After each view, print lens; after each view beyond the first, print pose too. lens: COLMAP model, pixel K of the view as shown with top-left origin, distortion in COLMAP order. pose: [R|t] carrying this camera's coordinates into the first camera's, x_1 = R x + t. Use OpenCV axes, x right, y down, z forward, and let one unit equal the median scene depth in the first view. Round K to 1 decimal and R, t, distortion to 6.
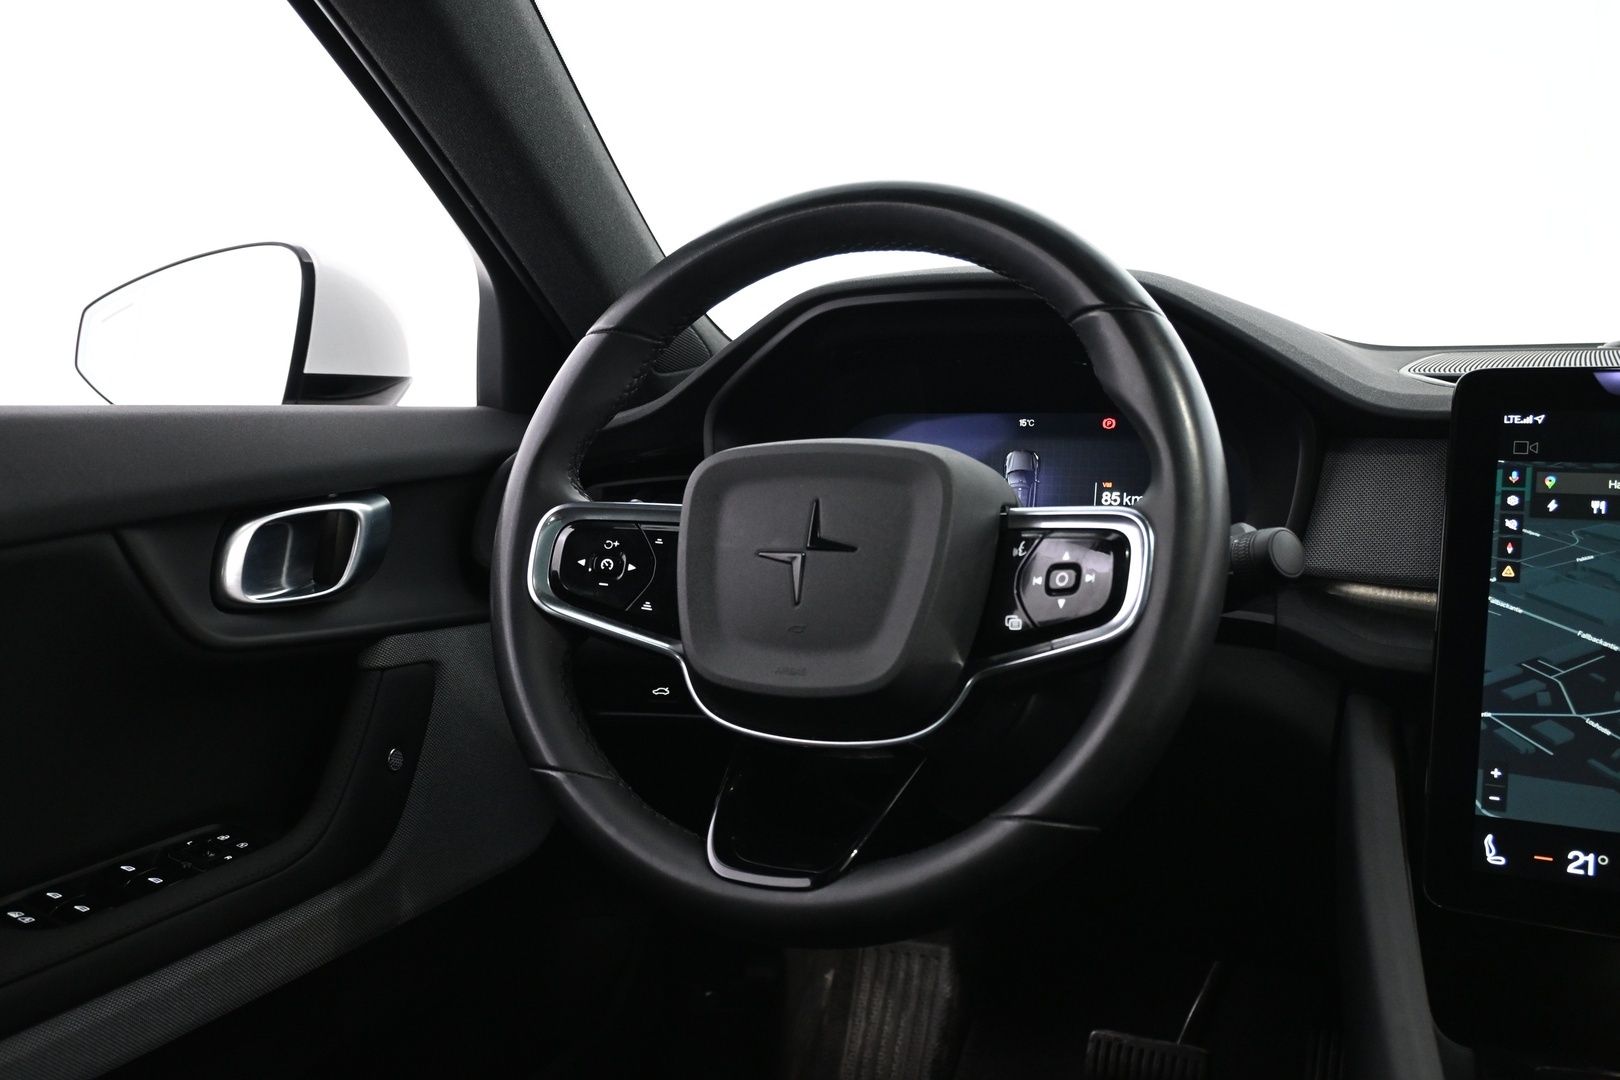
lens RADIAL K [[1462.8, 0, 805.2], [0, 1462.8, 532.1], [0, 0, 1]] dist [0.009588, -0.010680]
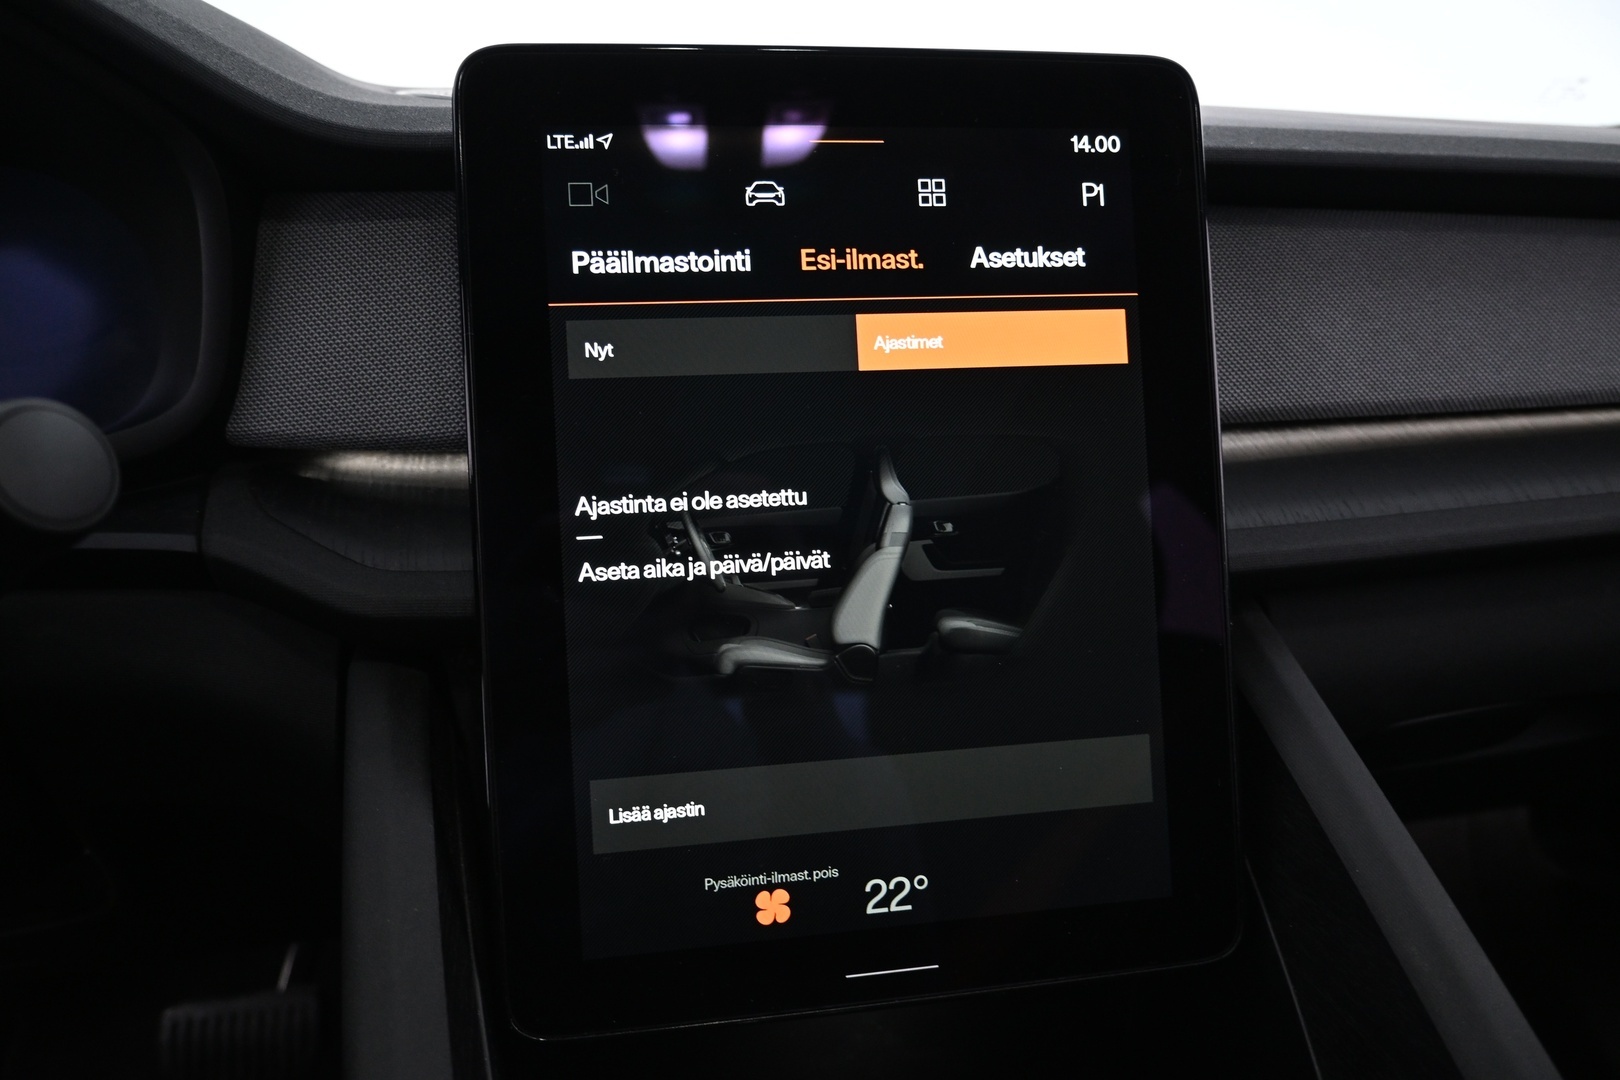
lens RADIAL K [[1108.5, 0, 810.0], [0, 1108.5, 540.3], [0, 0, 1]] dist [-0.009126, 0.003978]
pose [[0.796598, -0.182960, 0.576157, 0.290759], [0.066974, 0.973943, 0.216678, -0.015280], [-0.600788, -0.134018, 0.788095, 0.596591]]
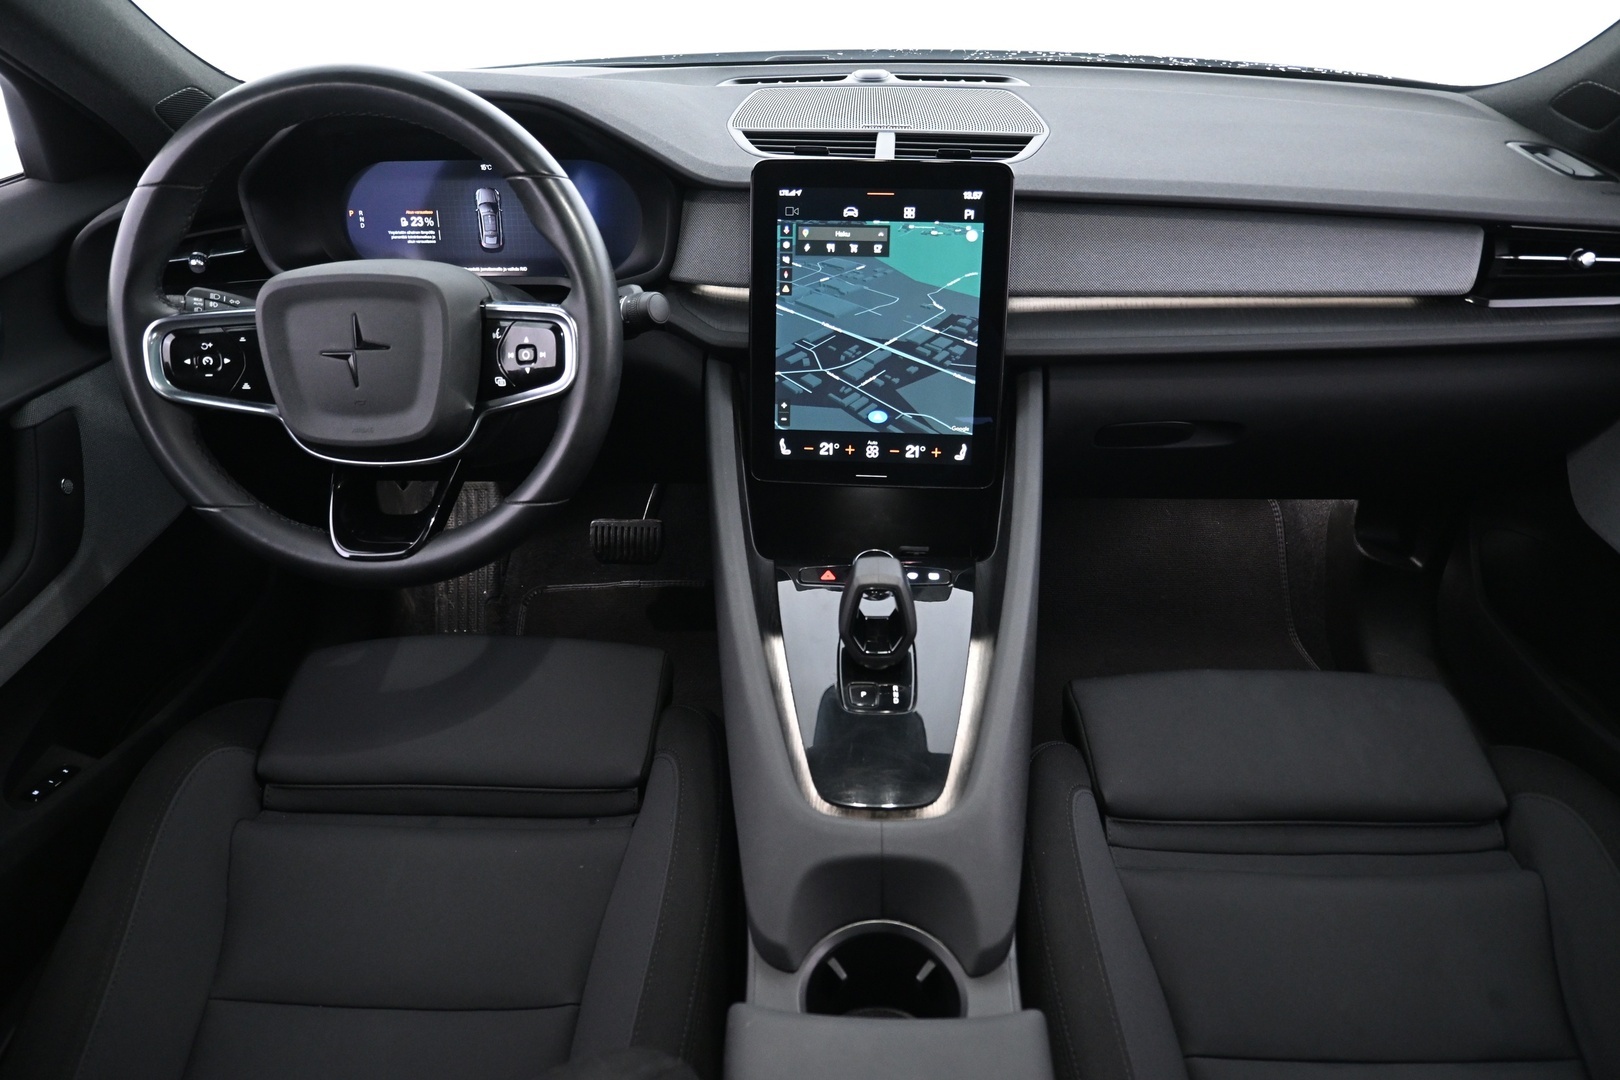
lens RADIAL K [[1108.5, 0, 819.1], [0, 1108.5, 538.1], [0, 0, 1]] dist [-0.009126, 0.003978]
pose [[0.917341, -0.207635, 0.339667, 0.010801], [0.043906, 0.900776, 0.432059, -0.264718], [-0.395674, -0.381432, 0.835435, -0.214463]]
